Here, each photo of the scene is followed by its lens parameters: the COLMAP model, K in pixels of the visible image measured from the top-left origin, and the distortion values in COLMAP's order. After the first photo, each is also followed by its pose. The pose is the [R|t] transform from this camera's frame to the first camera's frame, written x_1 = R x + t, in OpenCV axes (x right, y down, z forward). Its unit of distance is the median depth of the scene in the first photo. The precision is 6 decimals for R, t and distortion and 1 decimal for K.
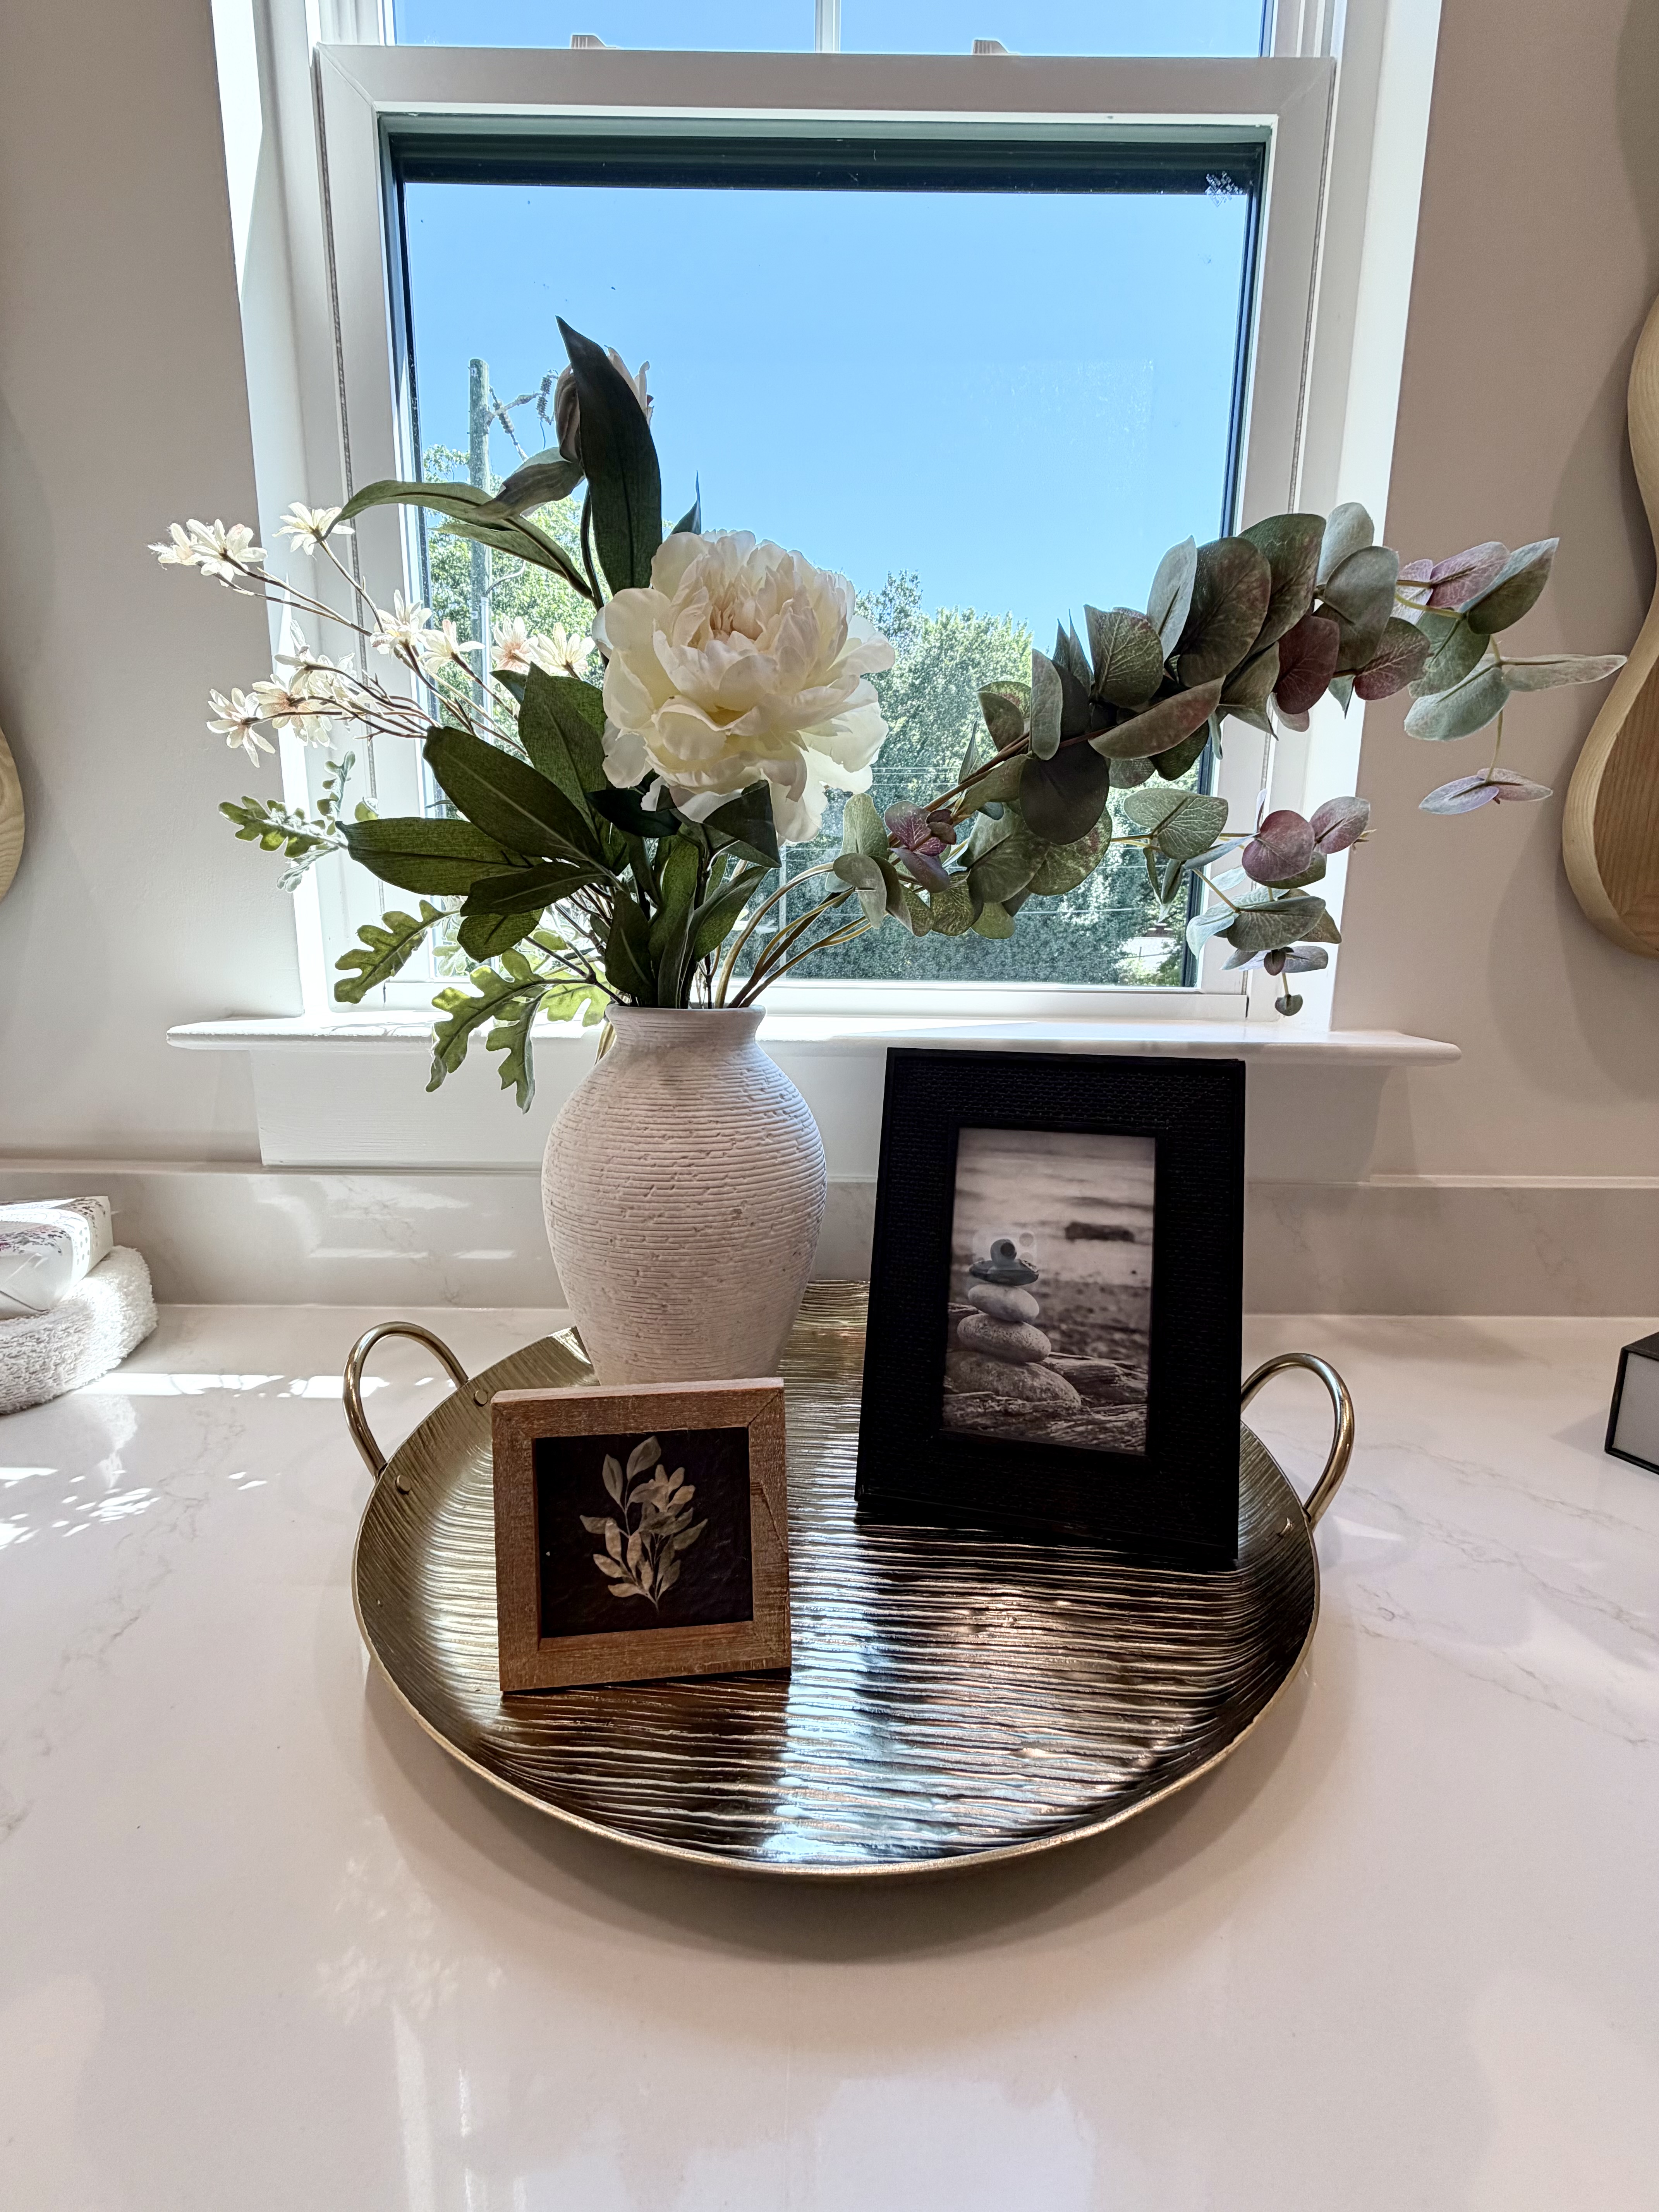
lens RADIAL K [[885.5, 0, 837.6], [0, 885.5, 1102.5], [0, 0, 1]] dist [-0.000539, -0.000017]
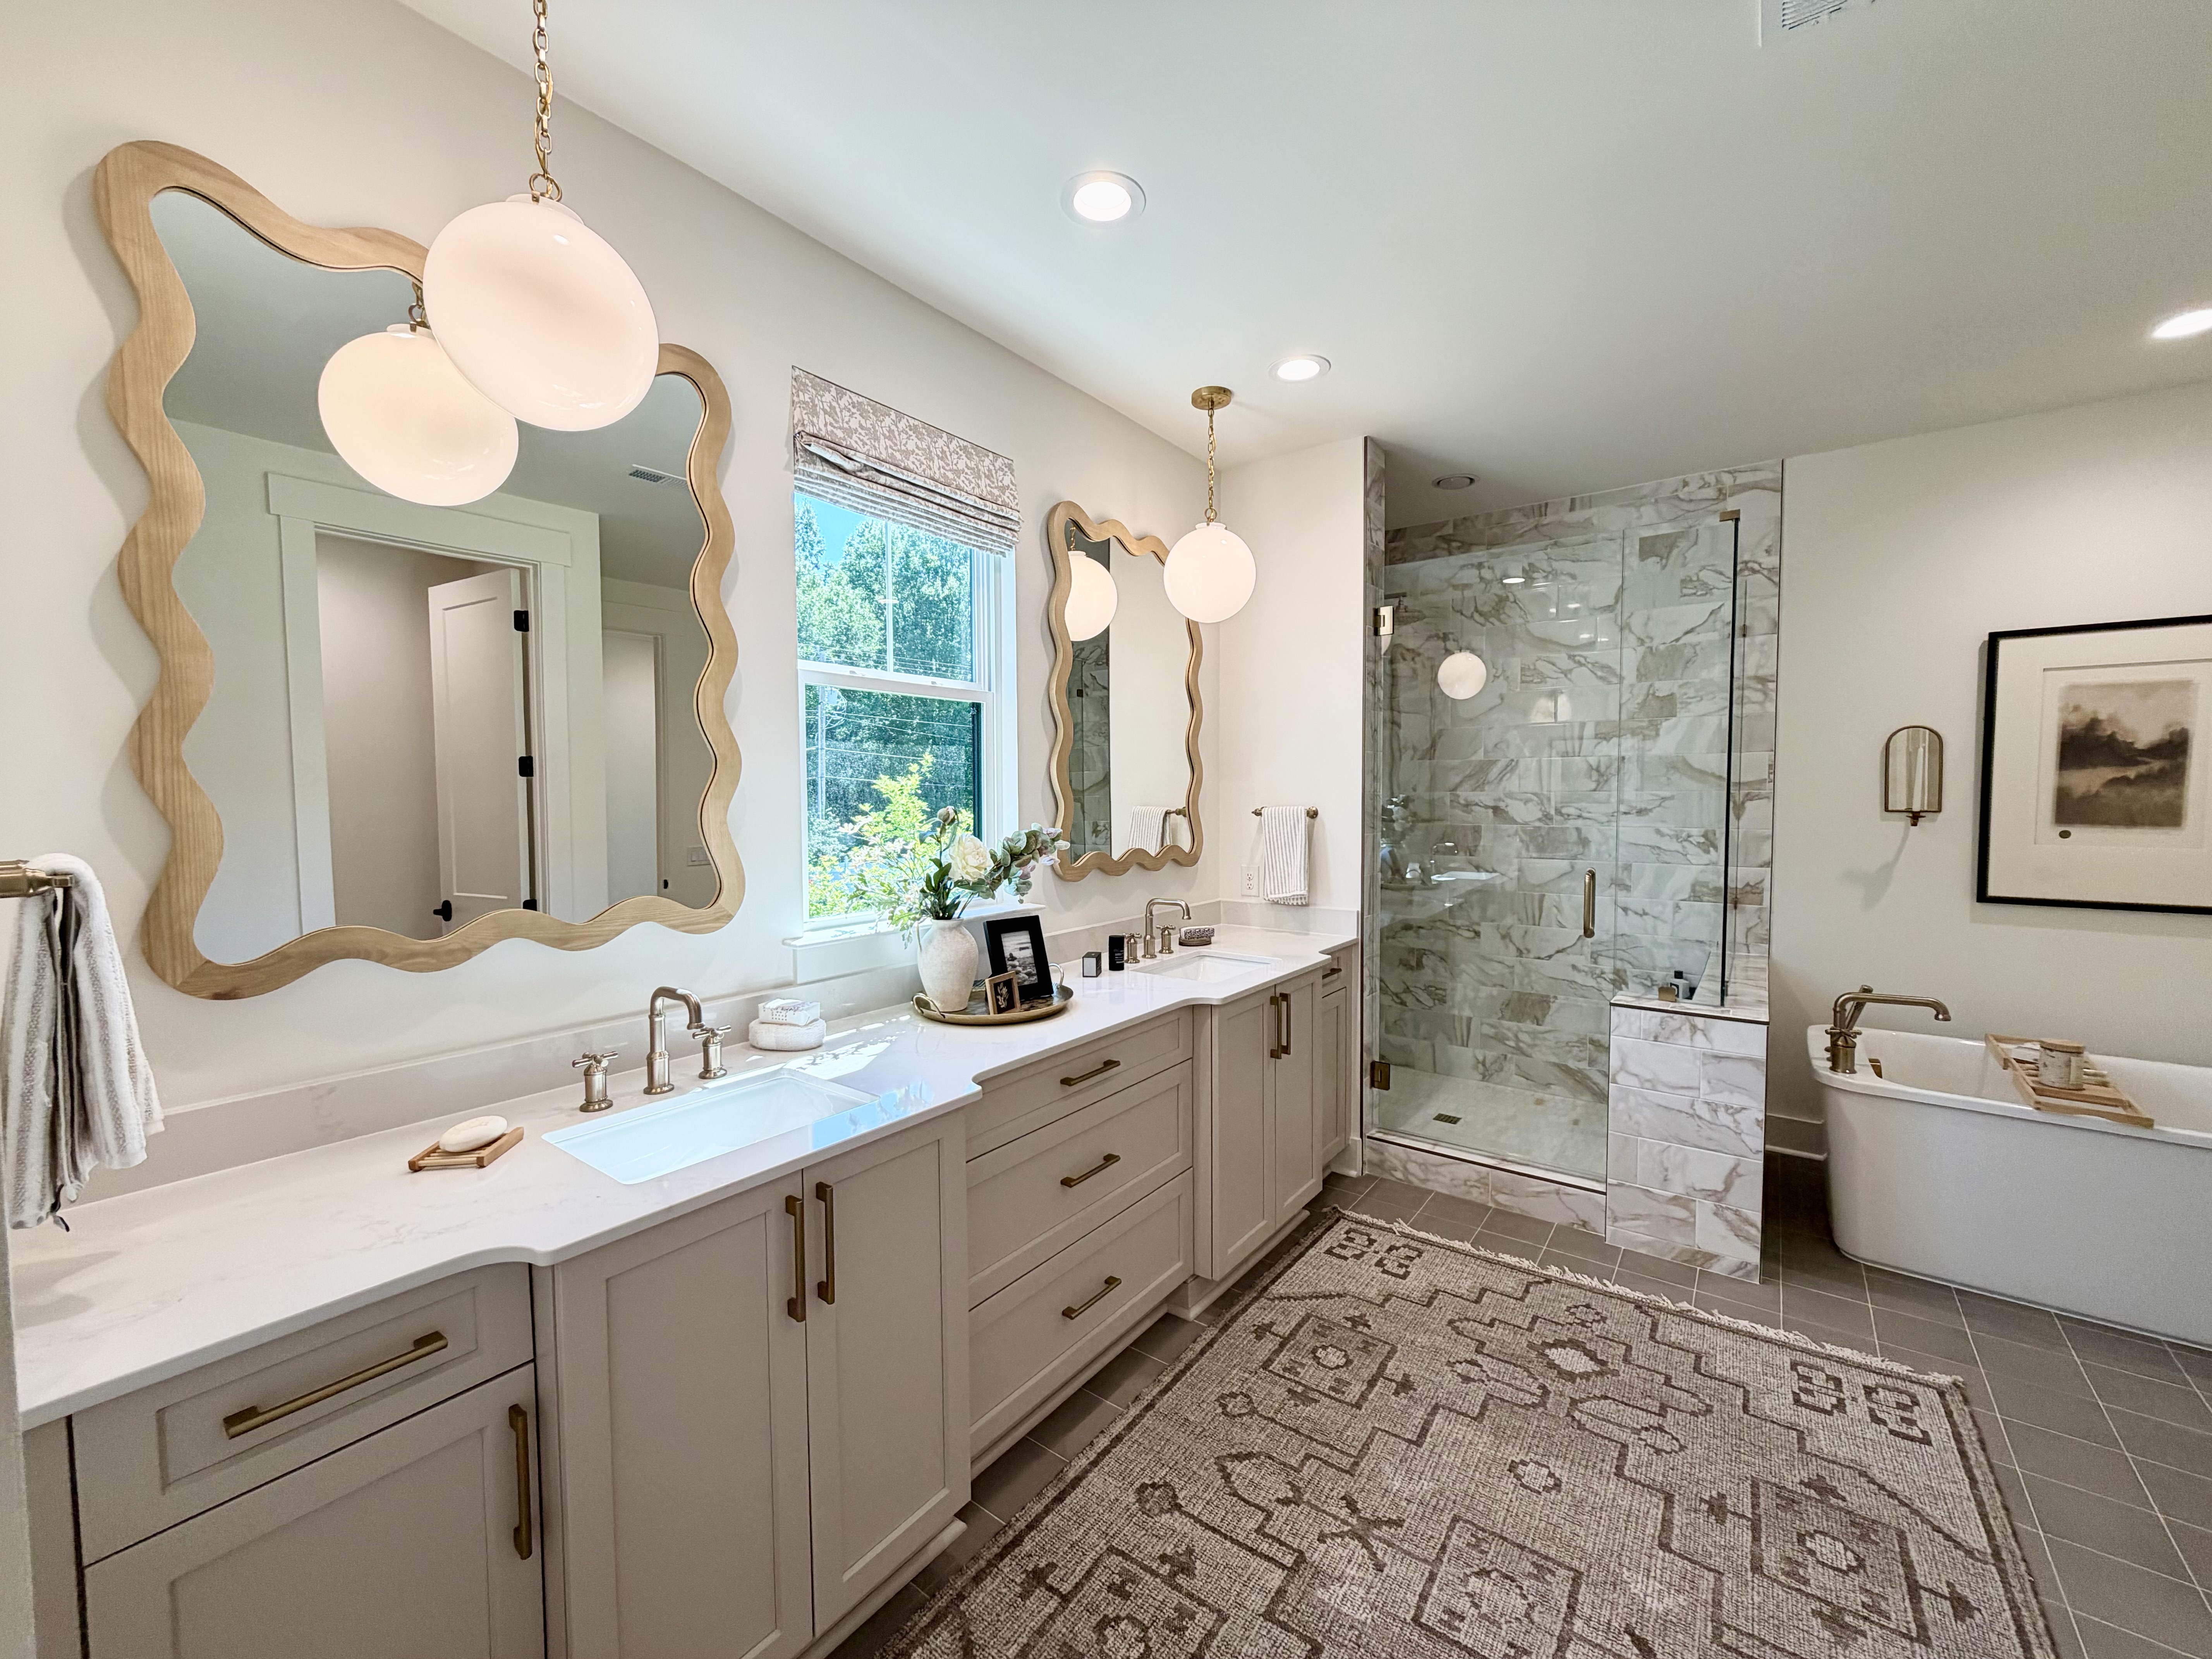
lens RADIAL K [[885.5, 0, 1105.0], [0, 885.5, 840.5], [0, 0, 1]] dist [-0.000539, -0.000017]
pose [[0.607921, -0.055265, 0.792072, -3.704685], [0.162116, 0.985199, -0.055685, -0.123525], [-0.777271, 0.162259, 0.607883, -2.844936]]
